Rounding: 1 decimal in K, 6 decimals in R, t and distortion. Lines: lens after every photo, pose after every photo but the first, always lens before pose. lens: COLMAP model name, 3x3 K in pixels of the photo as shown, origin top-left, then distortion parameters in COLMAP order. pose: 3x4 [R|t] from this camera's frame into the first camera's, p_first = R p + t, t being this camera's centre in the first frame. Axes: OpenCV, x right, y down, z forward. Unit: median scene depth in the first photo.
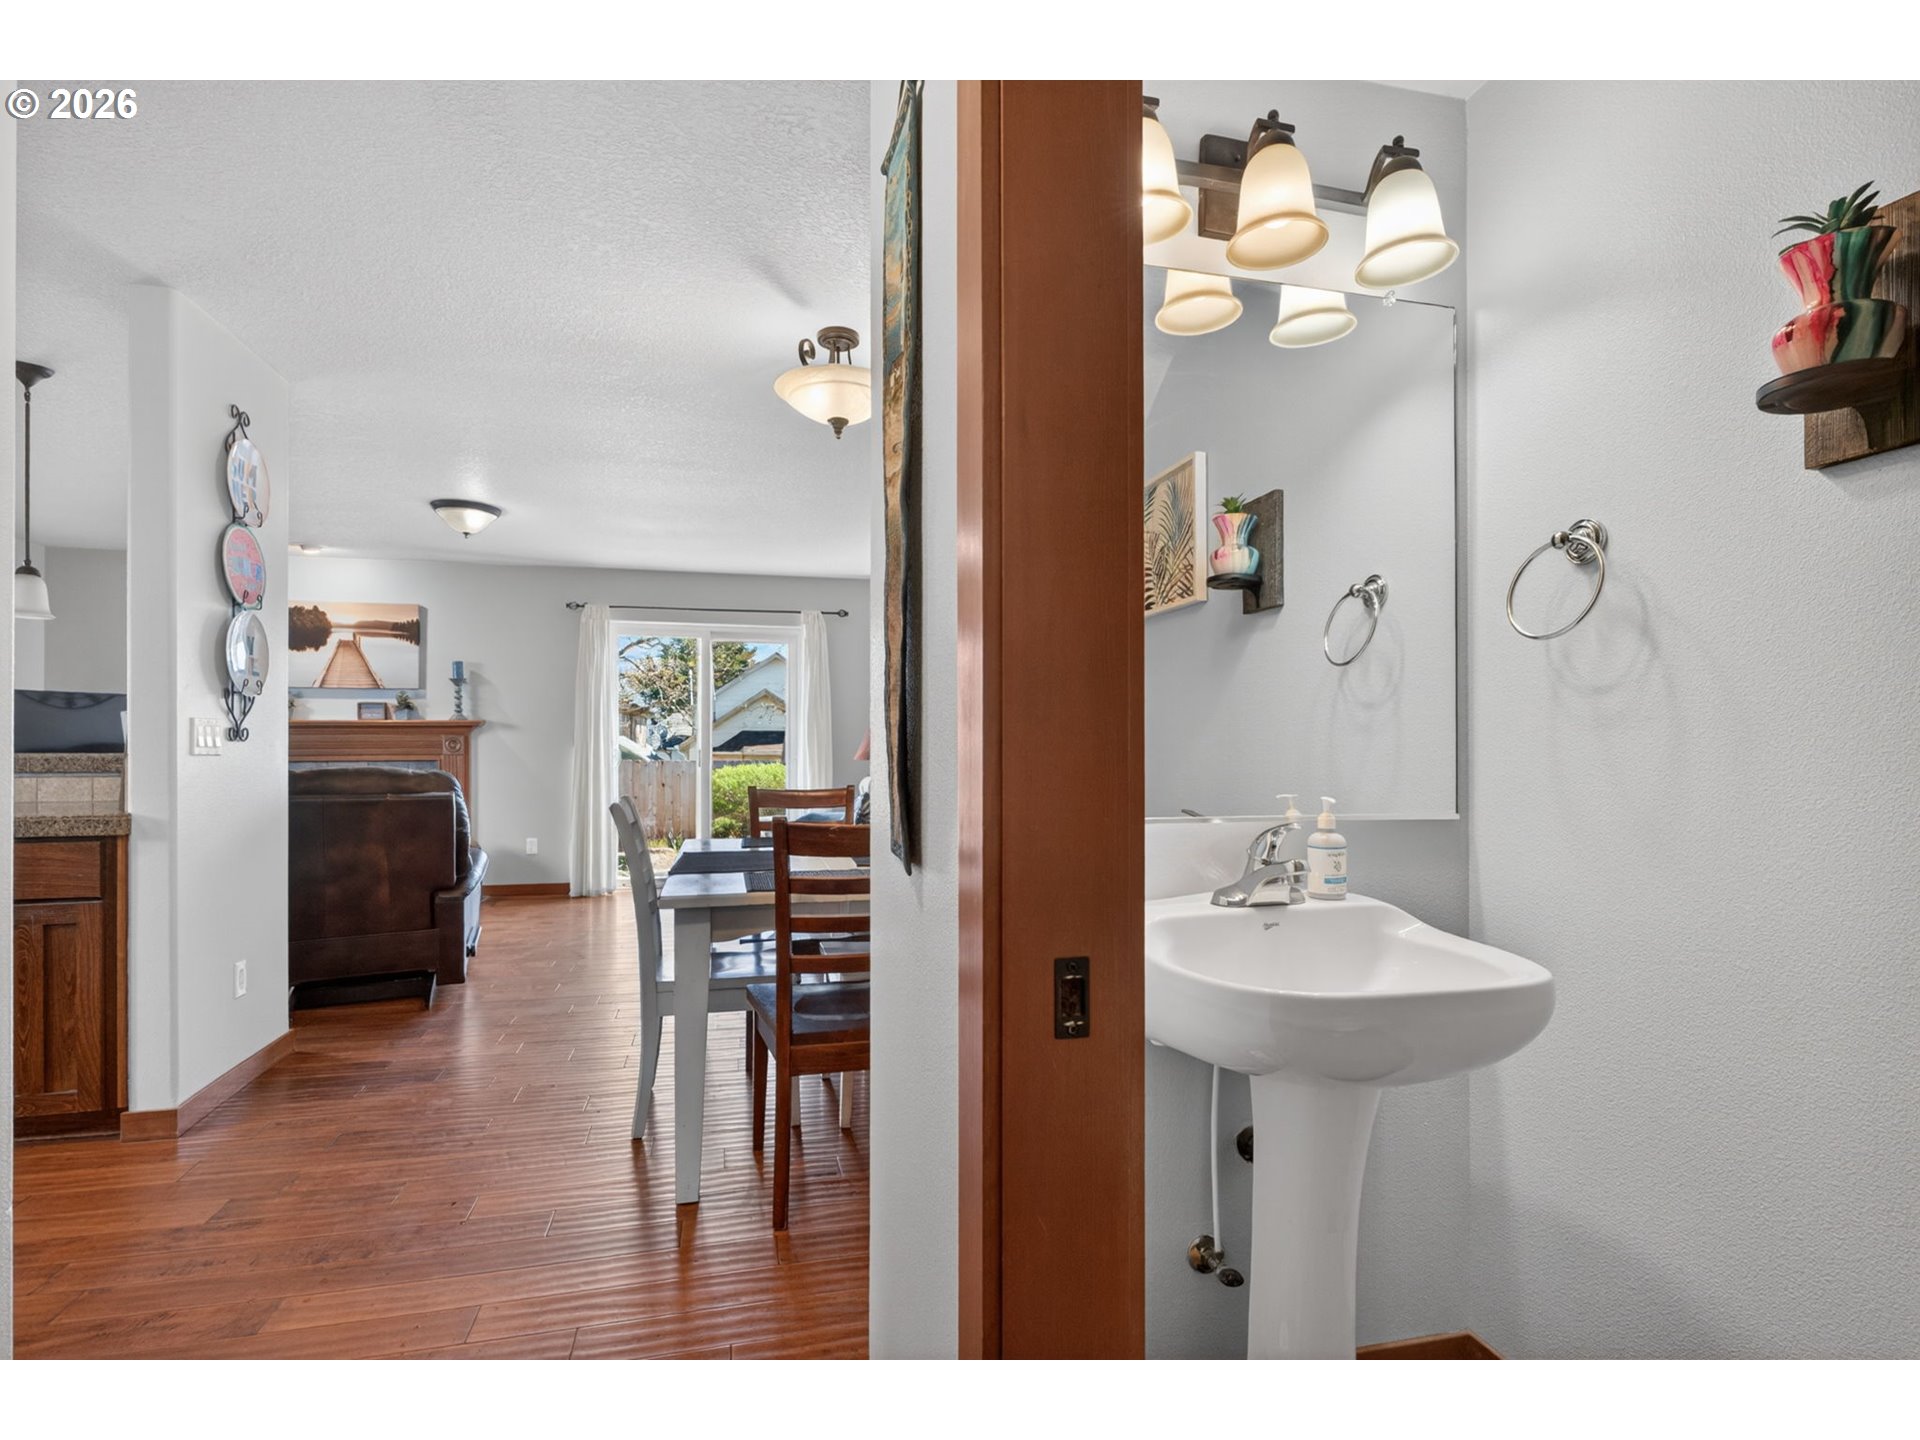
lens RADIAL K [[930.9, 0, 946.3], [0, 930.9, 743.2], [0, 0, 1]] dist [0.001618, -0.003696]
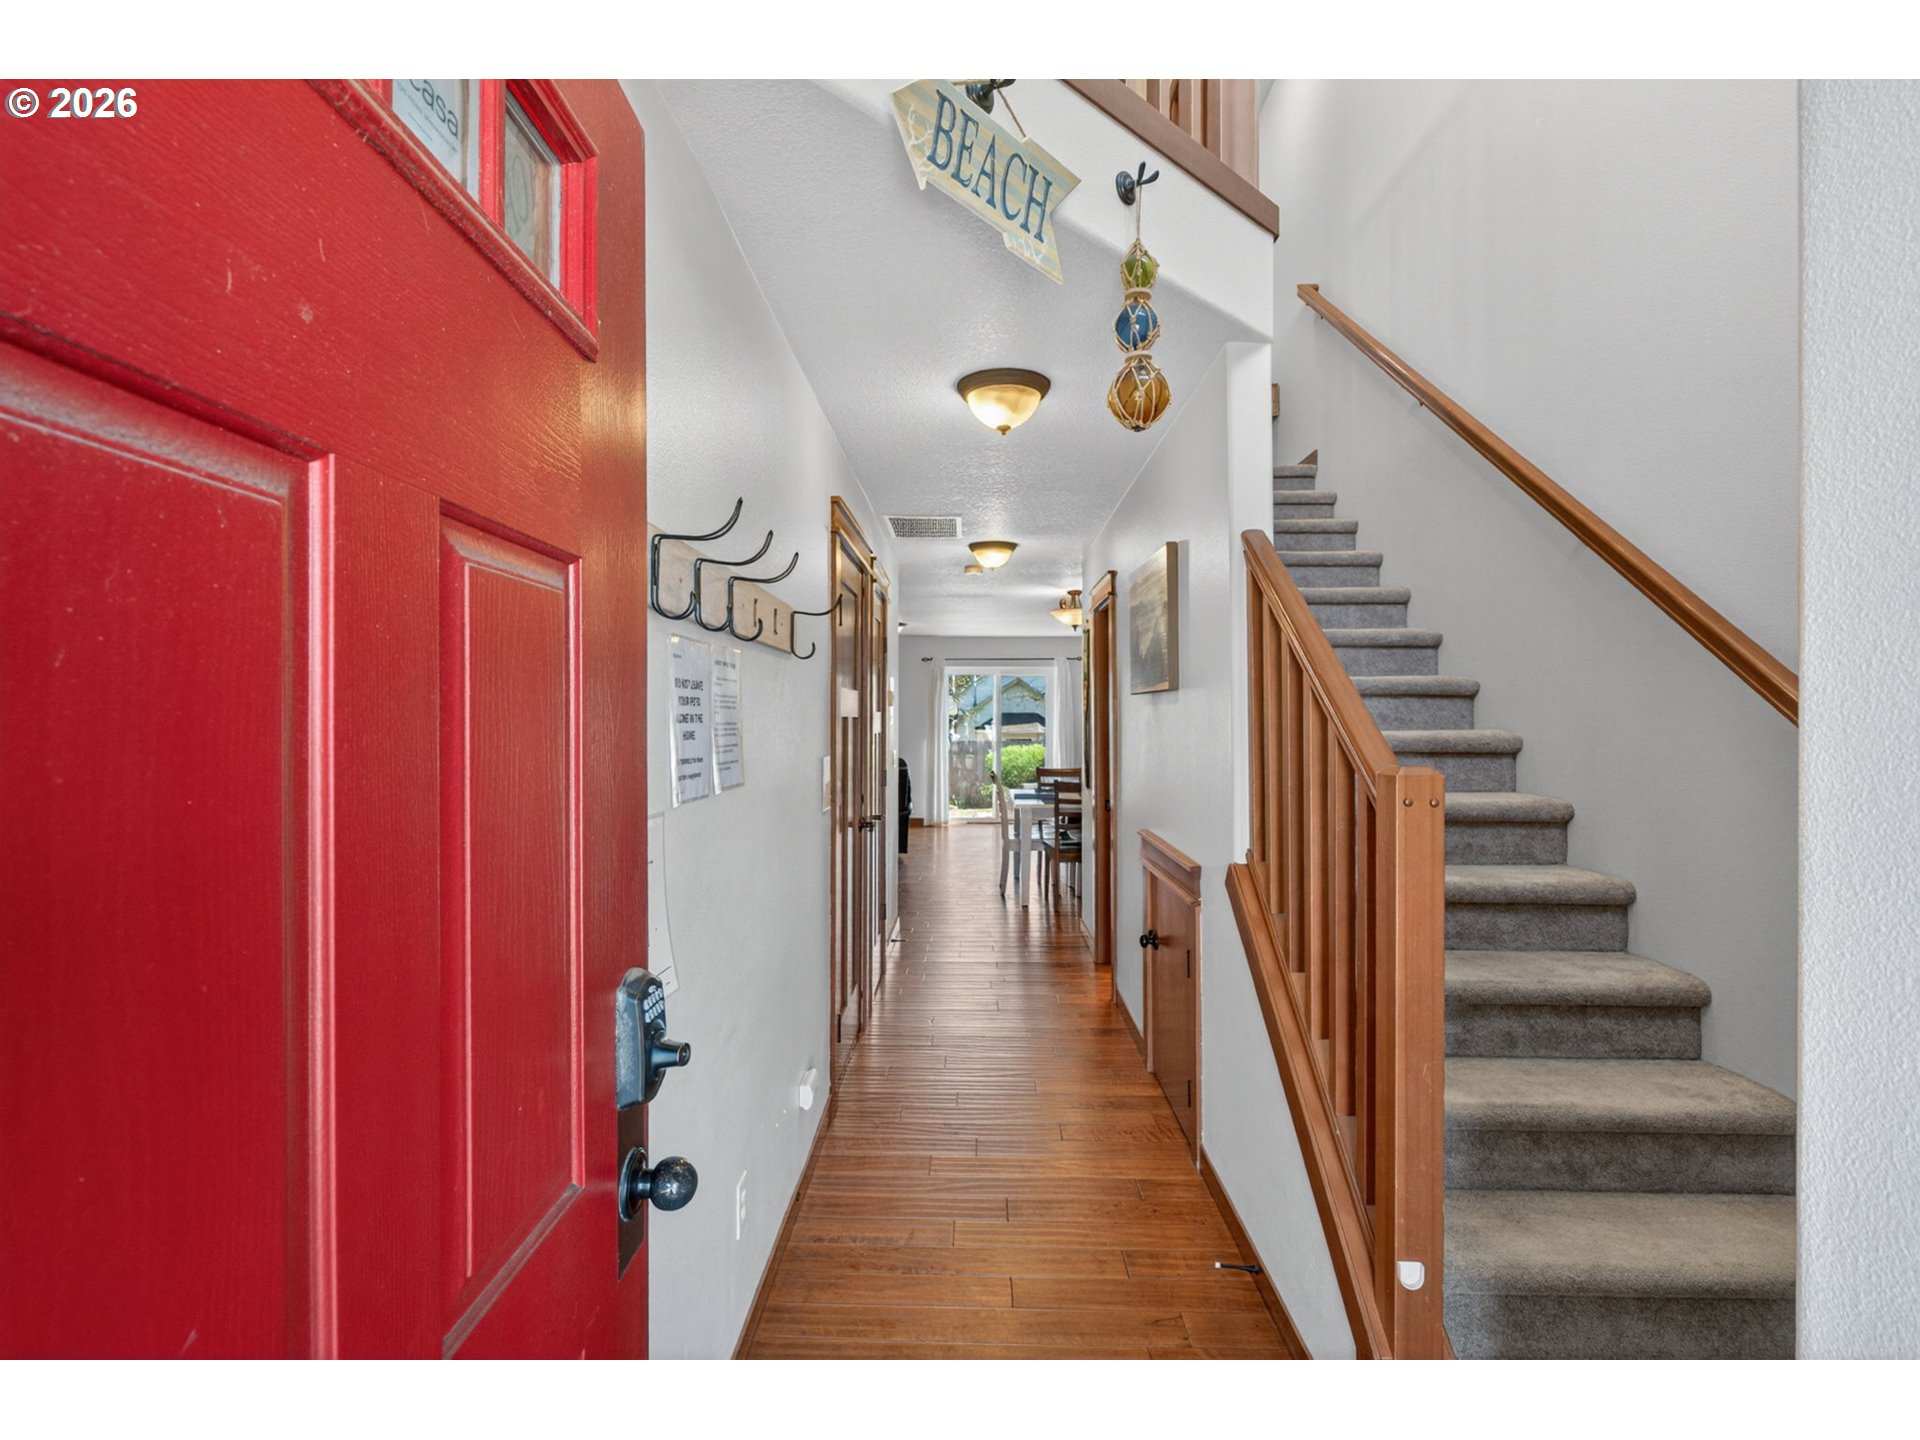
lens RADIAL K [[880.7, 0, 957.3], [0, 880.7, 717.5], [0, 0, 1]] dist [-0.001058, 0.000135]
pose [[0.967429, -0.000525, -0.253144, 0.079363], [0.000584, 1.000000, 0.000160, -0.040118], [0.253143, -0.000302, 0.967429, -0.619685]]
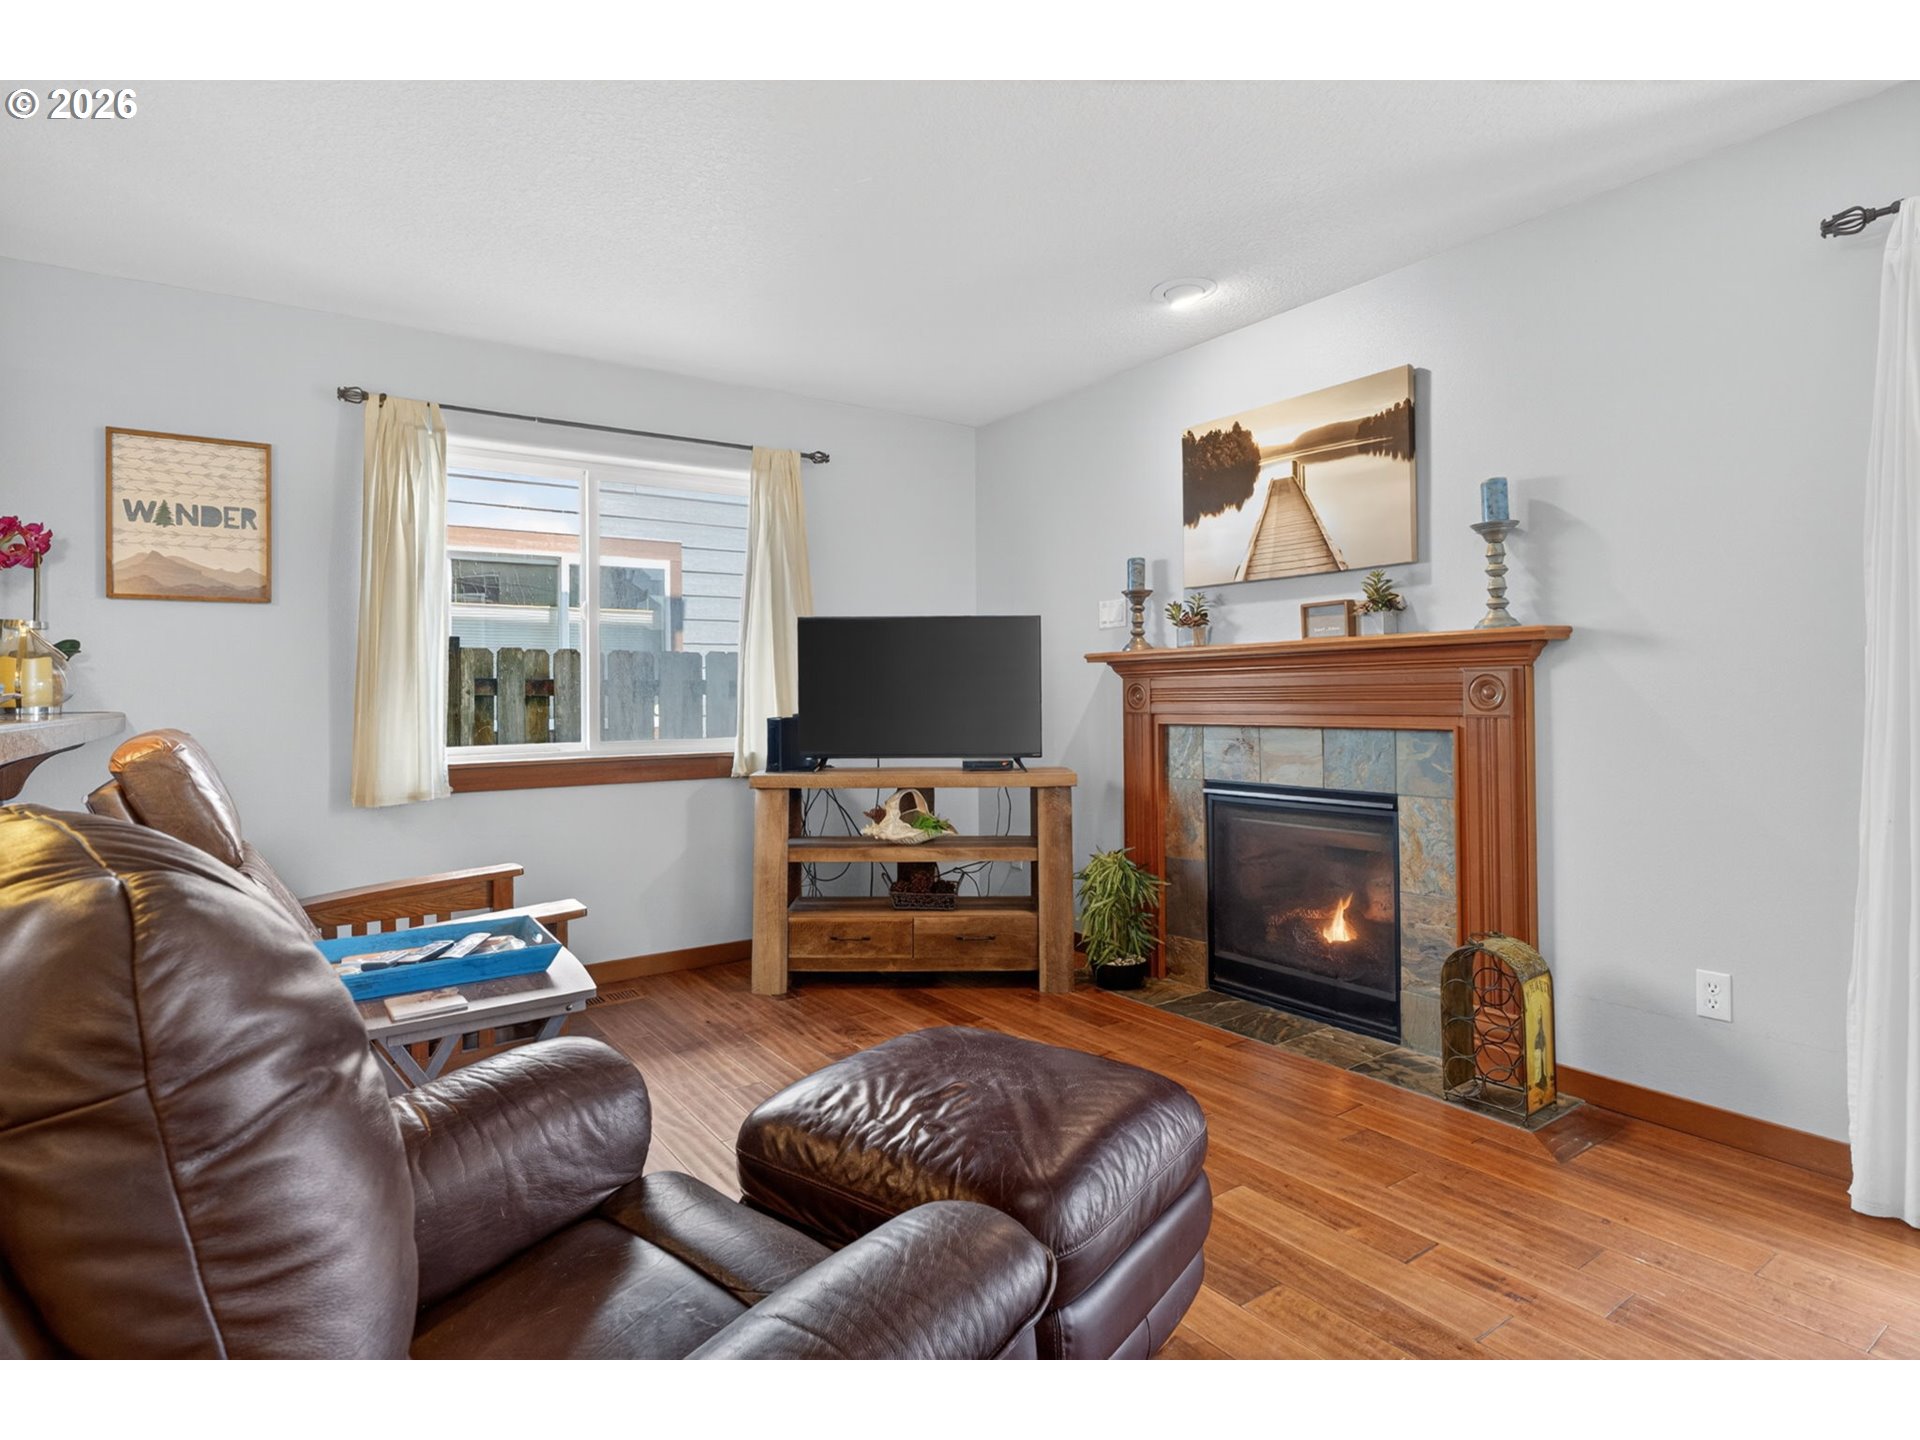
lens RADIAL K [[1013.9, 0, 942.2], [0, 1013.9, 687.3], [0, 0, 1]] dist [-0.005019, 0.002299]
pose [[0.368601, -0.010122, -0.929532, -0.224424], [0.008820, 0.999934, -0.007391, 0.000853], [0.929546, -0.005475, 0.368666, 0.655025]]
